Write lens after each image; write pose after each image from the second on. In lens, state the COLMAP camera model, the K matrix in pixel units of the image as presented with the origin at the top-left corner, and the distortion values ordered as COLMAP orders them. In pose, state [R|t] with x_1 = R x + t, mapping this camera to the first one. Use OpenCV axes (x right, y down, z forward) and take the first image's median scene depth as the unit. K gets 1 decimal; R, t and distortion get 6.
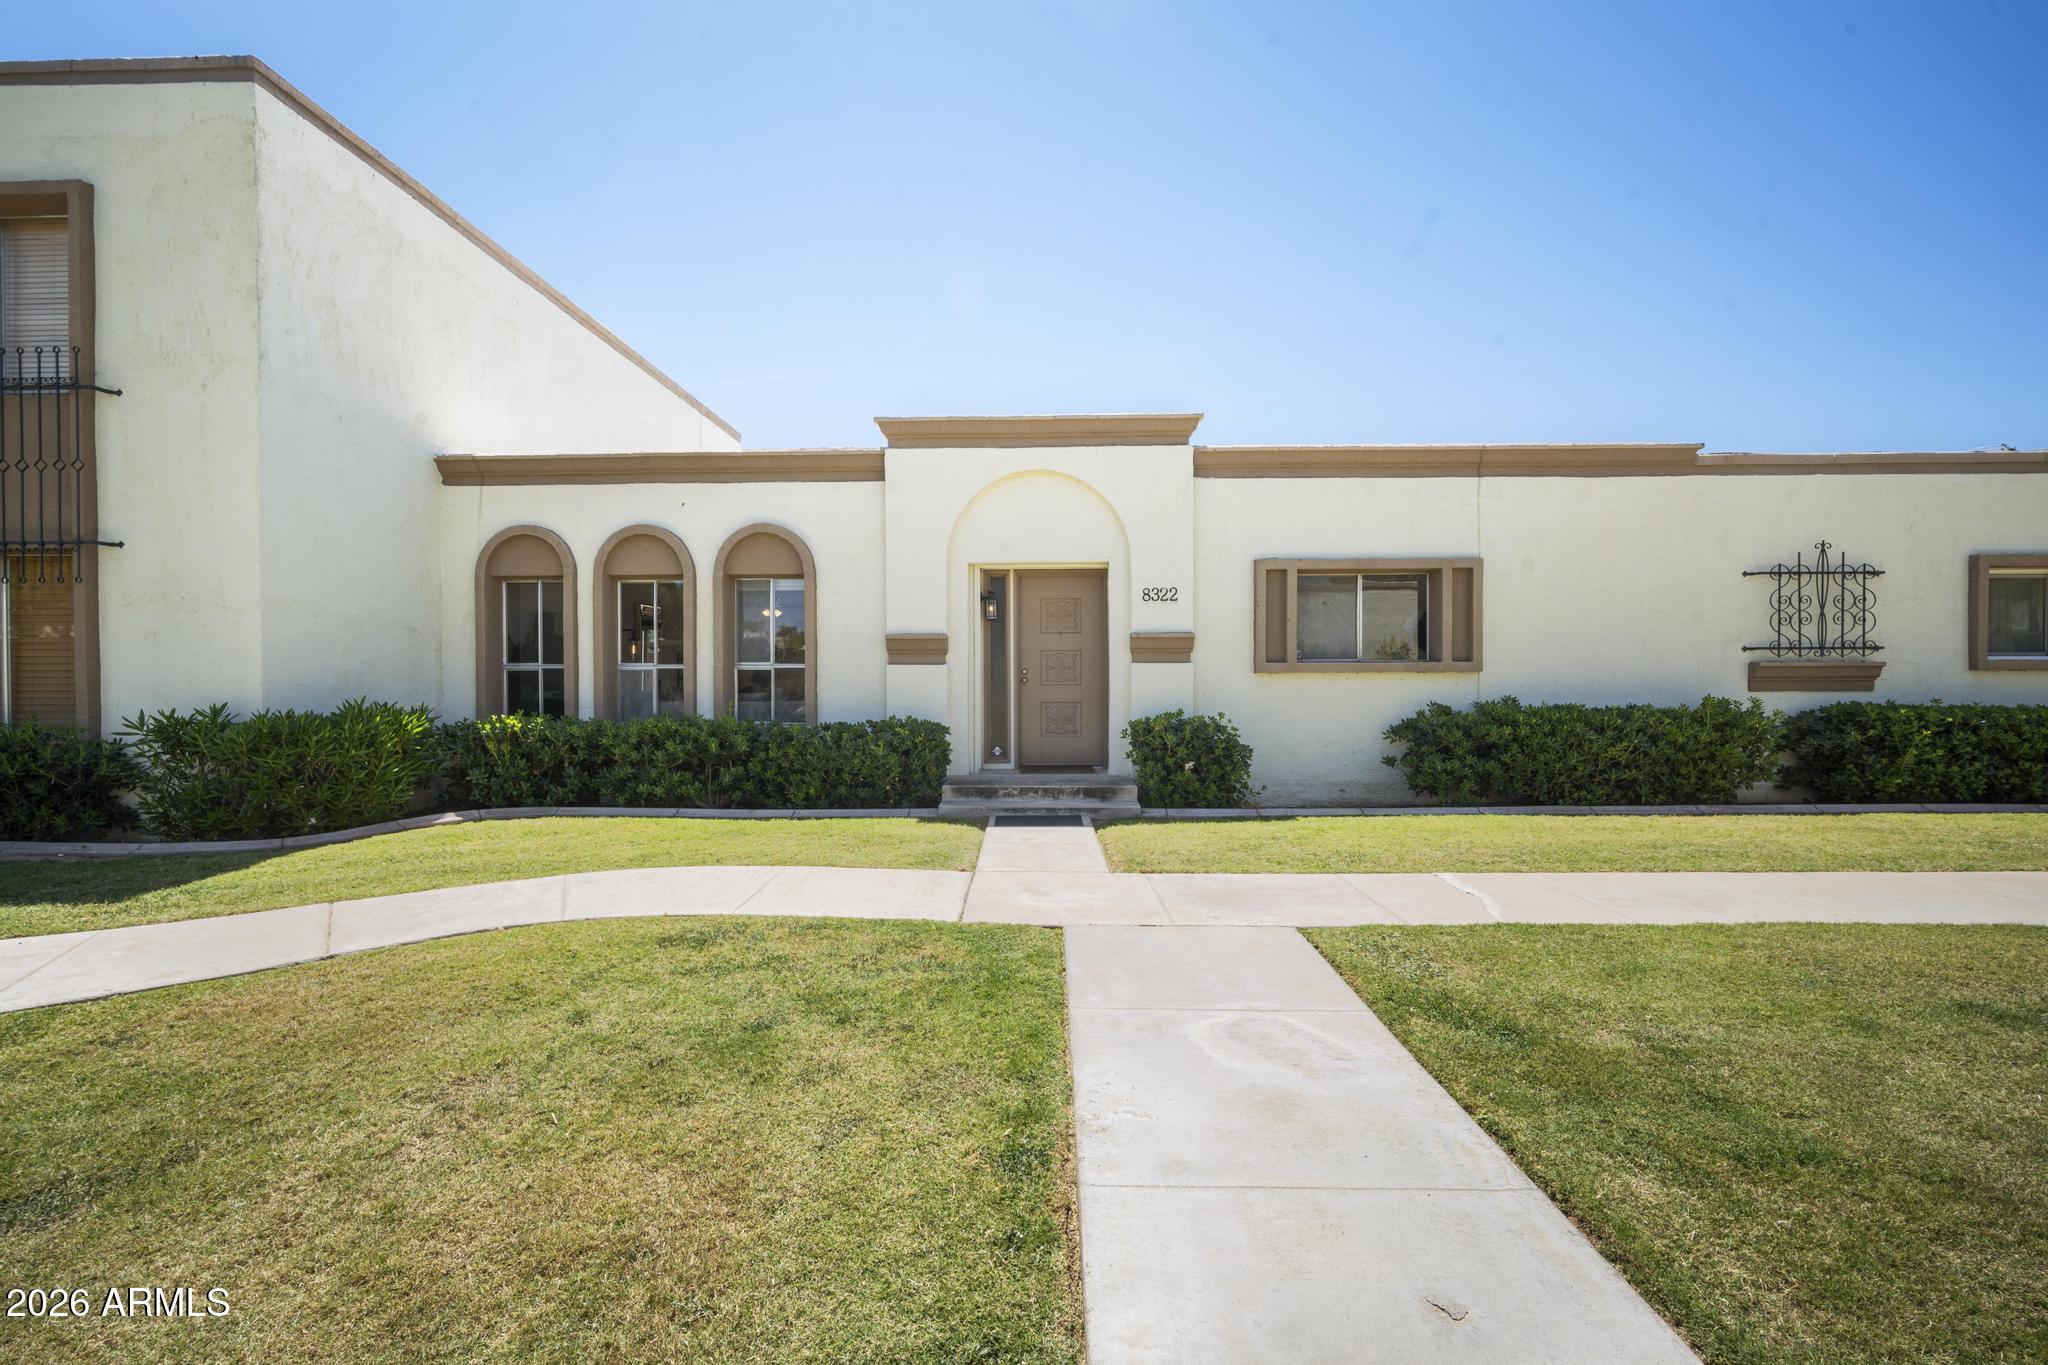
lens RADIAL K [[893.7, 0, 1019.2], [0, 893.7, 685.3], [0, 0, 1]] dist [-0.001564, 0.000185]
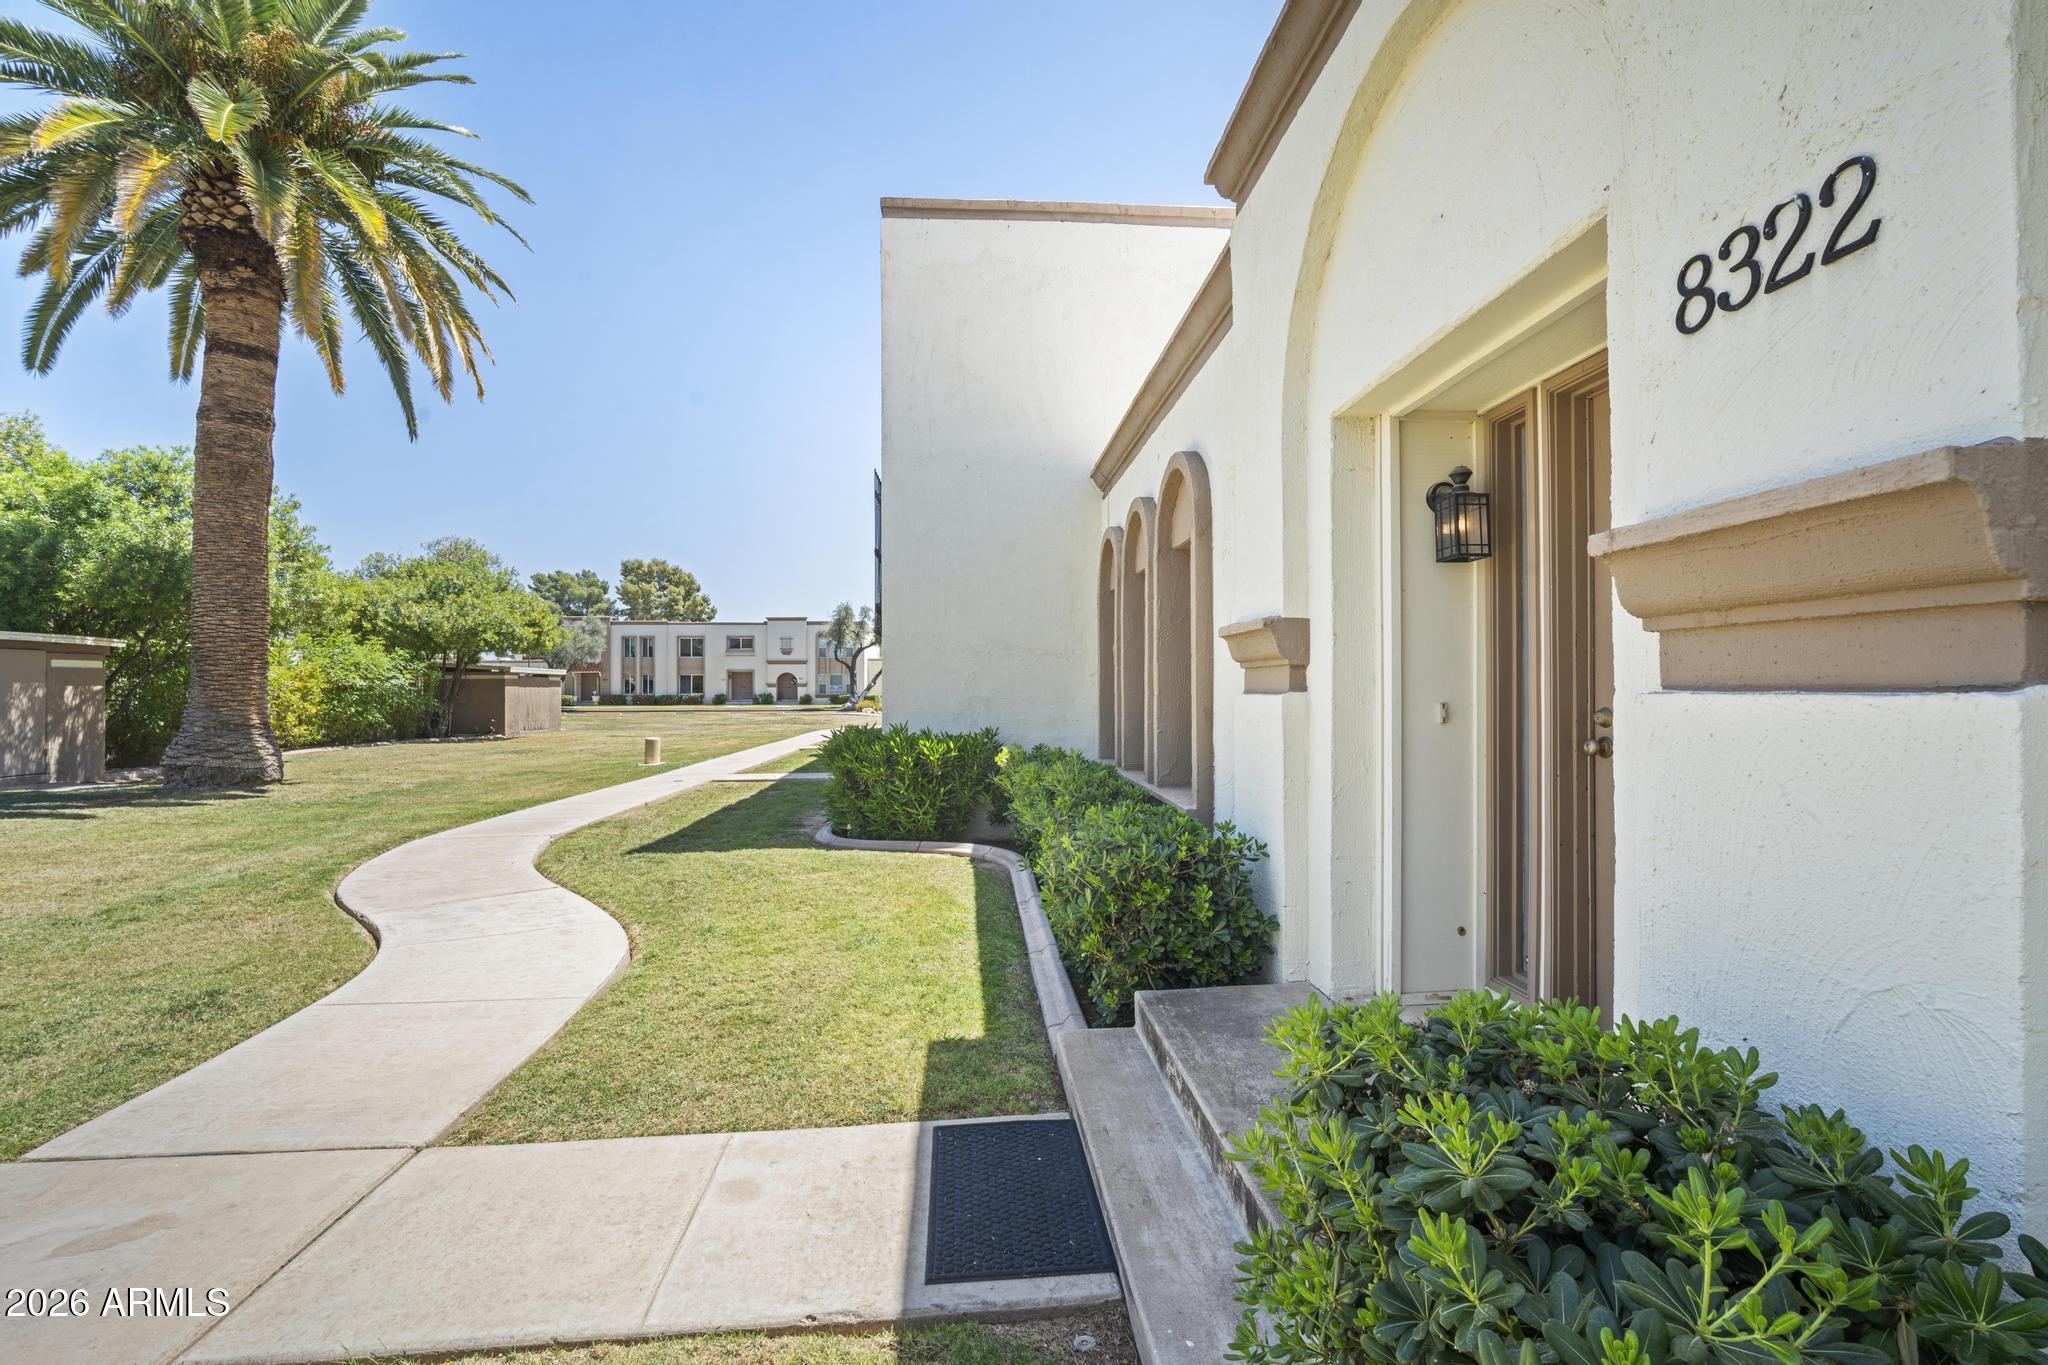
lens RADIAL K [[893.7, 0, 1019.2], [0, 893.7, 685.3], [0, 0, 1]] dist [-0.001564, 0.000185]
pose [[0.090955, -0.002897, -0.995851, 0.301983], [-0.016661, 0.999851, -0.004431, -0.023271], [0.995716, 0.016995, 0.090893, 0.856676]]
